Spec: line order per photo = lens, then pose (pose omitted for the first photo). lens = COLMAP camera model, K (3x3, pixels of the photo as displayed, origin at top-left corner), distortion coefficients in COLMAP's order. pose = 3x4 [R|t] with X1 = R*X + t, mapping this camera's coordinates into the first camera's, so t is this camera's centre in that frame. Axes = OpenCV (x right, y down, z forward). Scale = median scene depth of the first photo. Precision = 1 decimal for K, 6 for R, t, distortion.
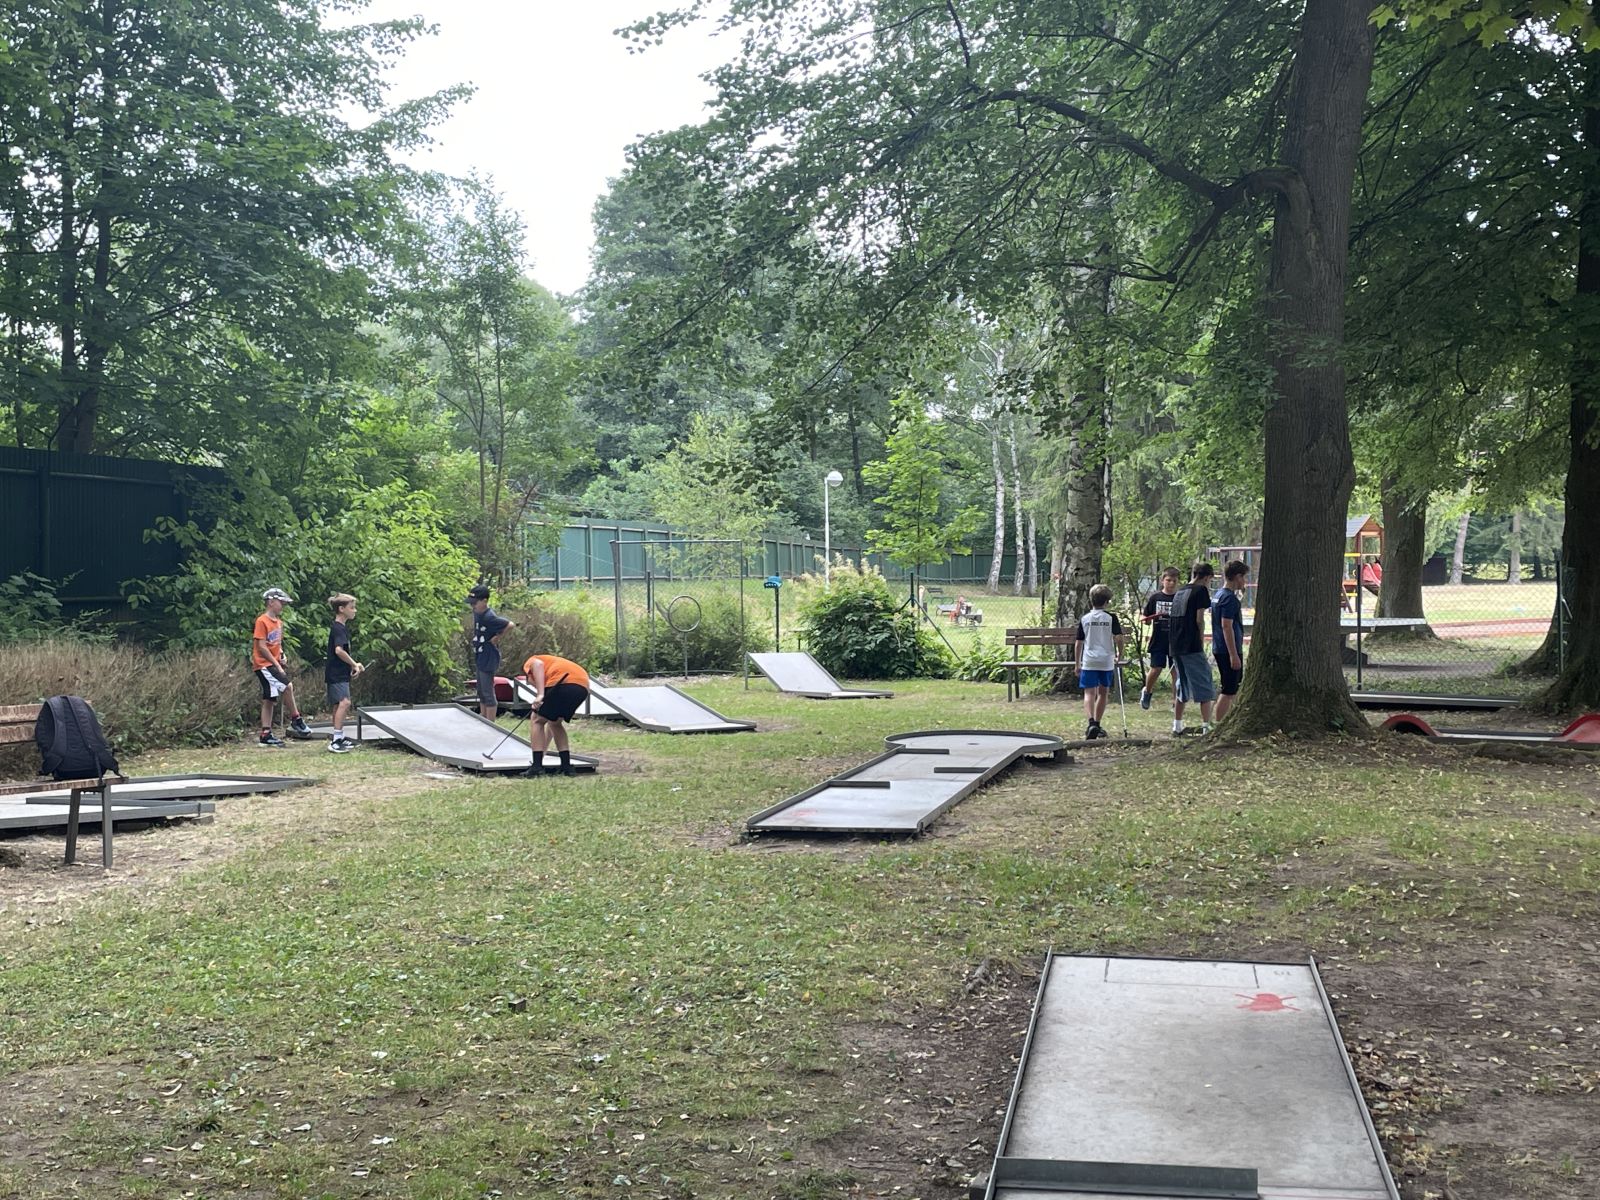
lens RADIAL K [[1997.9, 0, 801.8], [0, 1997.9, 596.8], [0, 0, 1]] dist [0.027368, 0.000000]
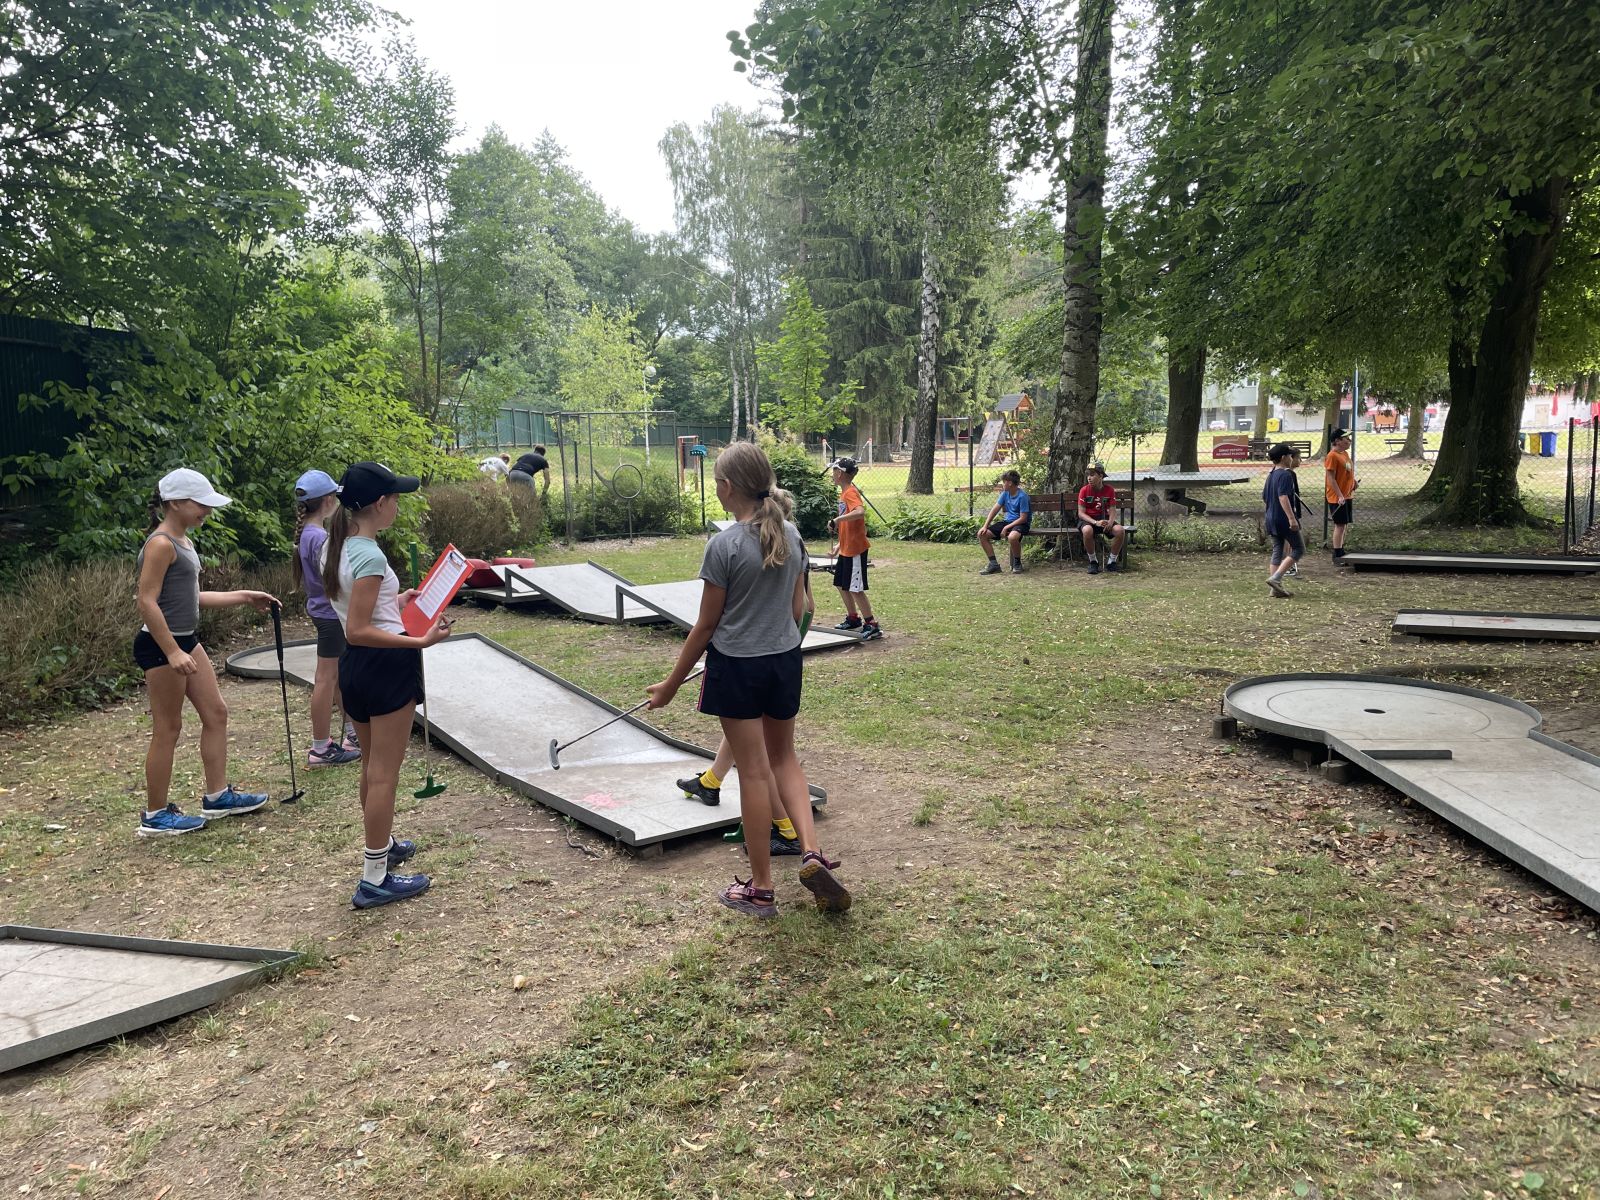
lens RADIAL K [[1200.3, 0, 799.1], [0, 1200.3, 613.6], [0, 0, 1]] dist [-0.008859, -0.007534]
pose [[0.982554, -0.037410, 0.182173, -0.105922], [0.013090, 0.991042, 0.132911, -0.006212], [-0.185514, -0.128208, 0.974242, 0.436412]]
